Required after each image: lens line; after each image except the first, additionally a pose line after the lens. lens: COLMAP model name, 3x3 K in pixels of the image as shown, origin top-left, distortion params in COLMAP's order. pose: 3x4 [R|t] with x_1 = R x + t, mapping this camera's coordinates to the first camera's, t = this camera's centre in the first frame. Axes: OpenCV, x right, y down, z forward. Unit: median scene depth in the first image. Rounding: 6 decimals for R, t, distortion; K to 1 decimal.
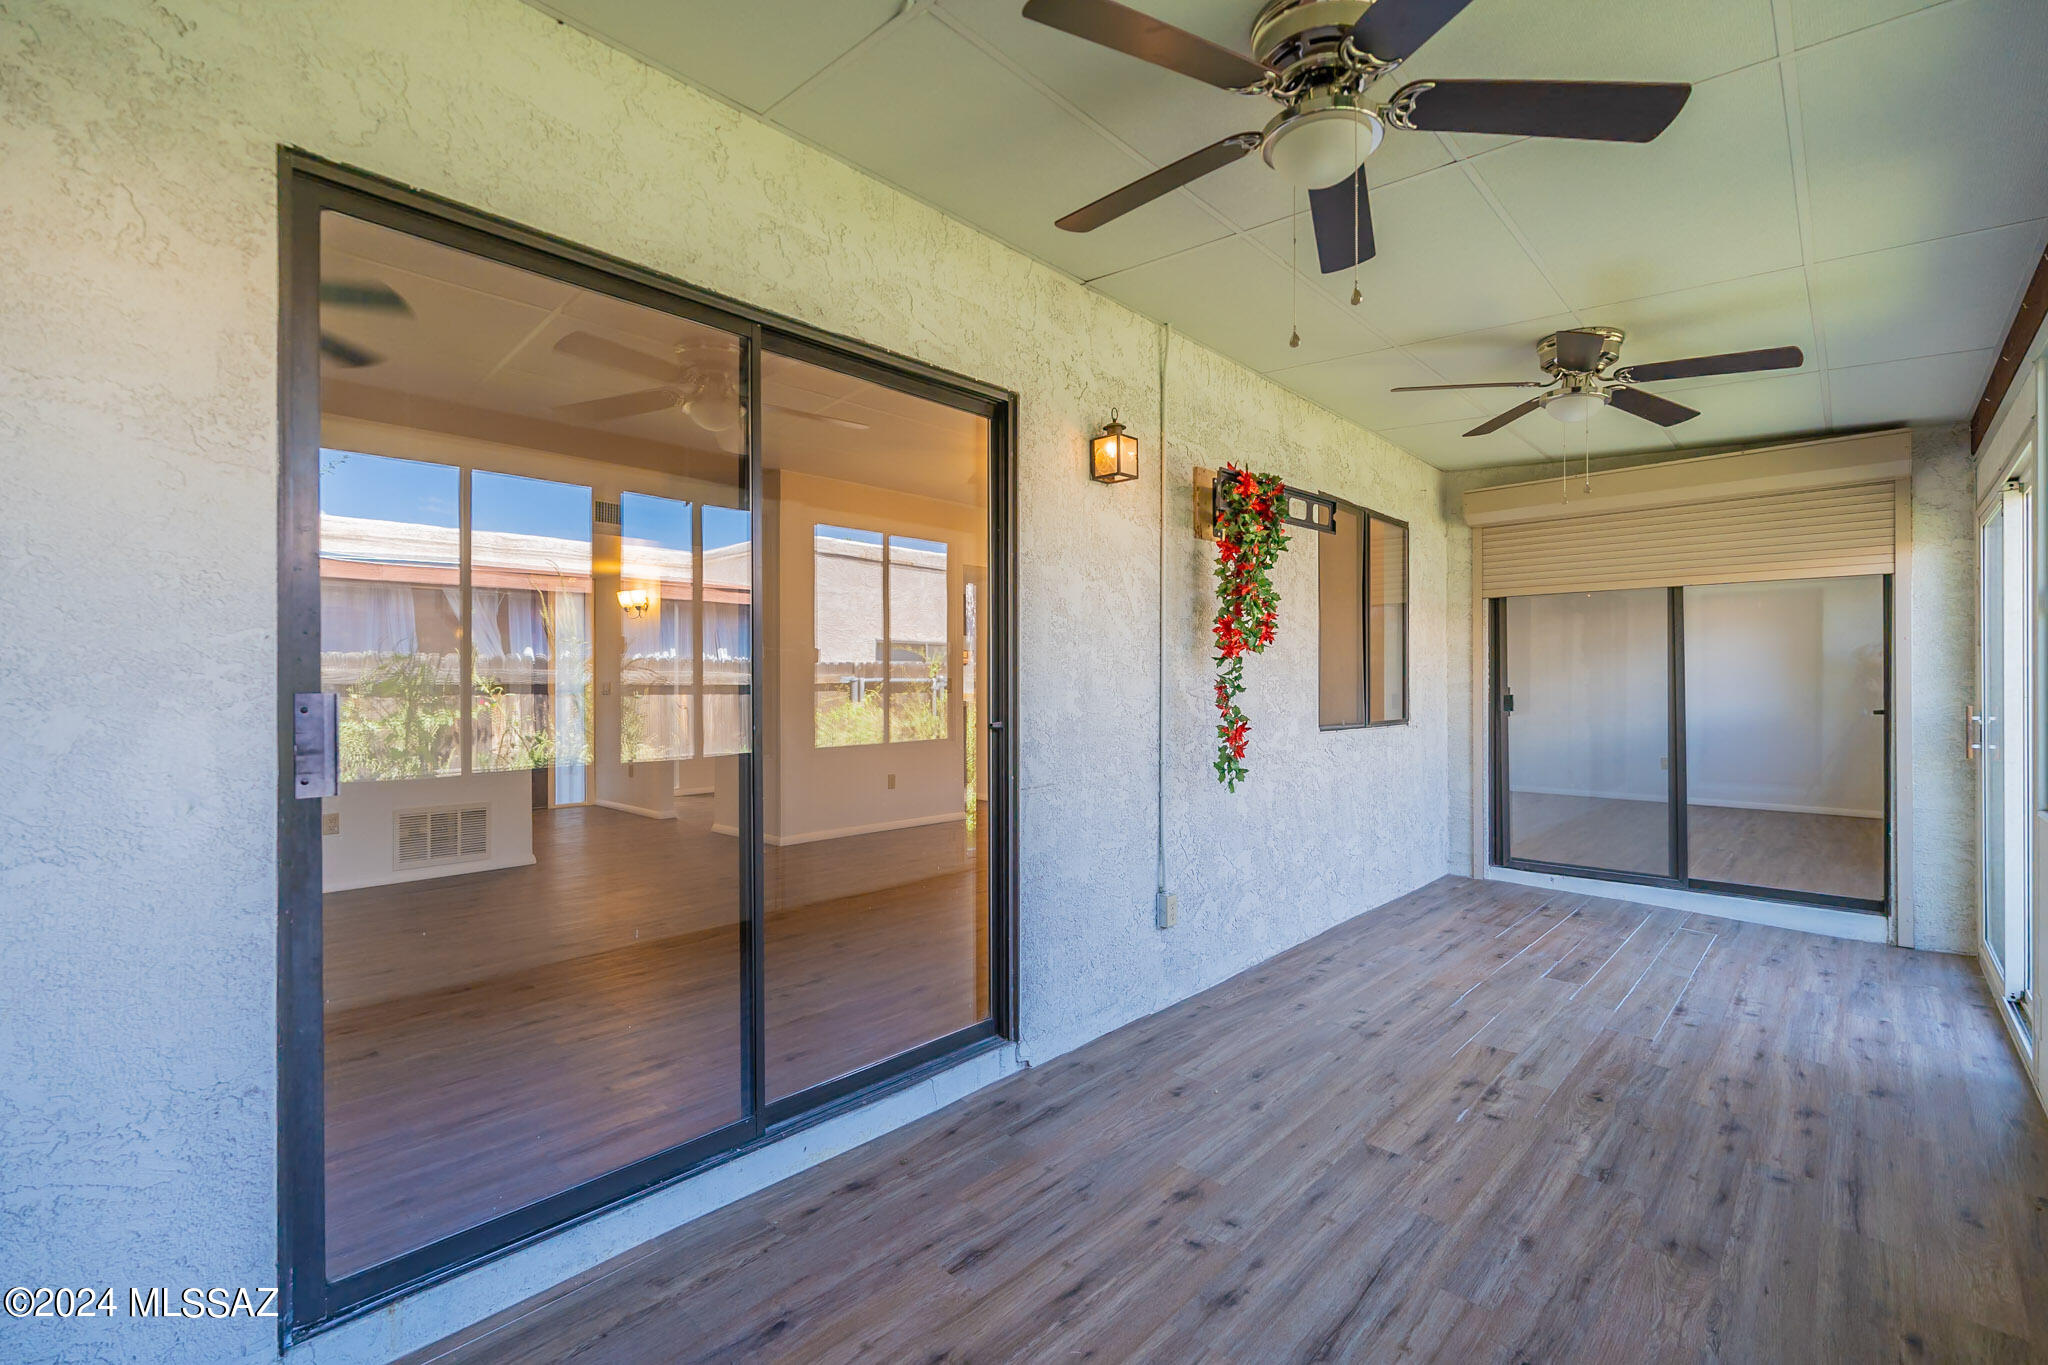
lens RADIAL K [[894.0, 0, 1016.2], [0, 894.0, 681.3], [0, 0, 1]] dist [0.000358, -0.001172]
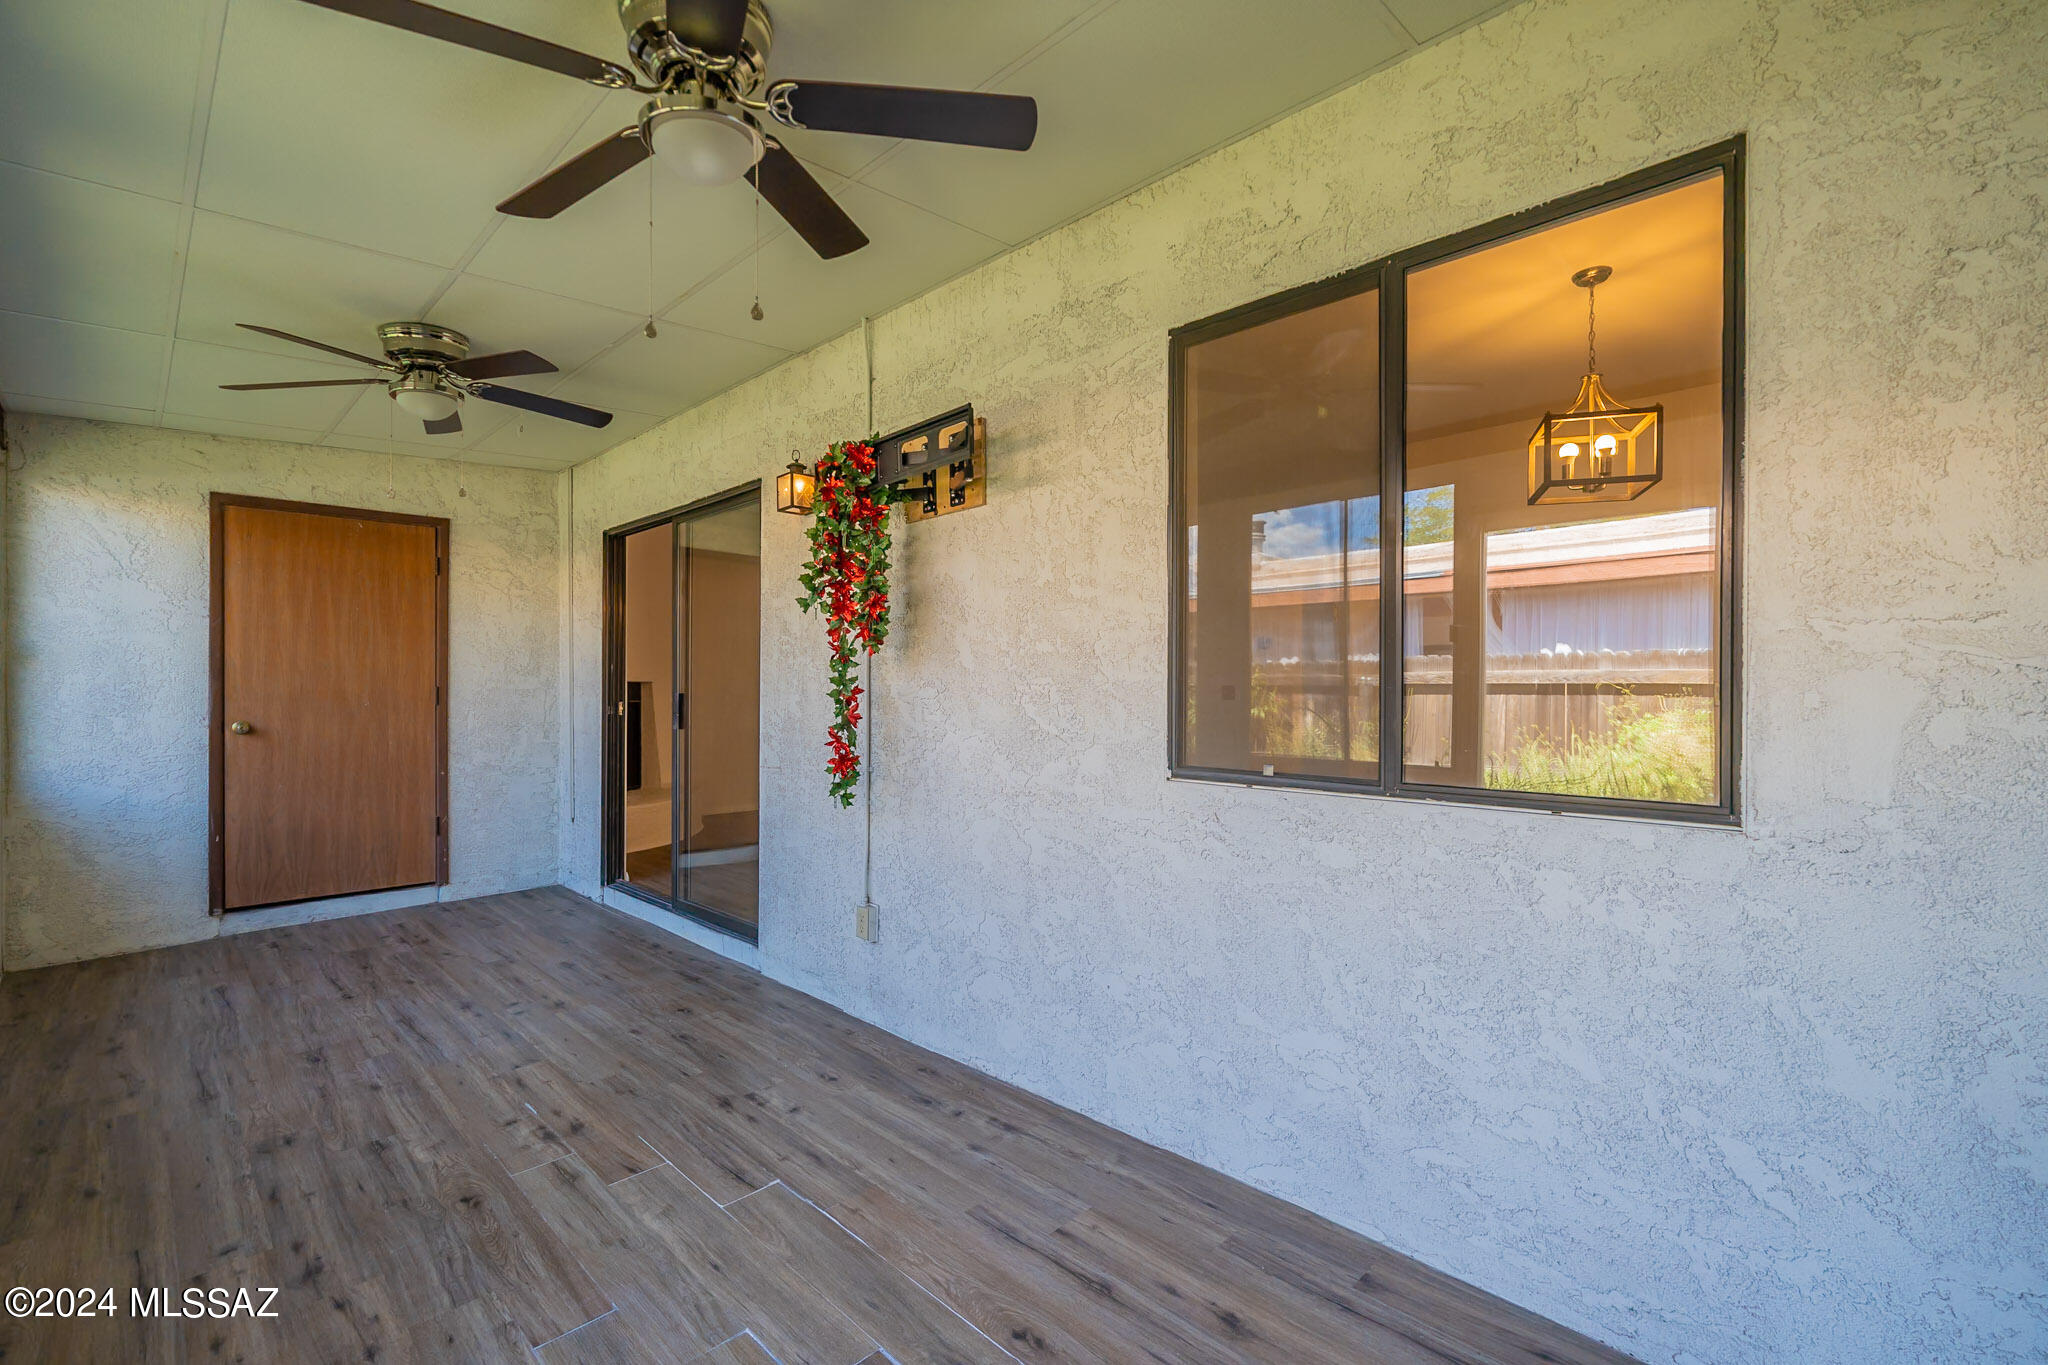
lens RADIAL K [[894.0, 0, 1025.8], [0, 894.0, 689.4], [0, 0, 1]] dist [0.000358, -0.001172]
pose [[-0.022911, -0.002844, -0.999733, 1.449955], [0.003921, 0.999988, -0.002935, 0.008439], [0.999730, -0.003987, -0.022899, 1.525461]]
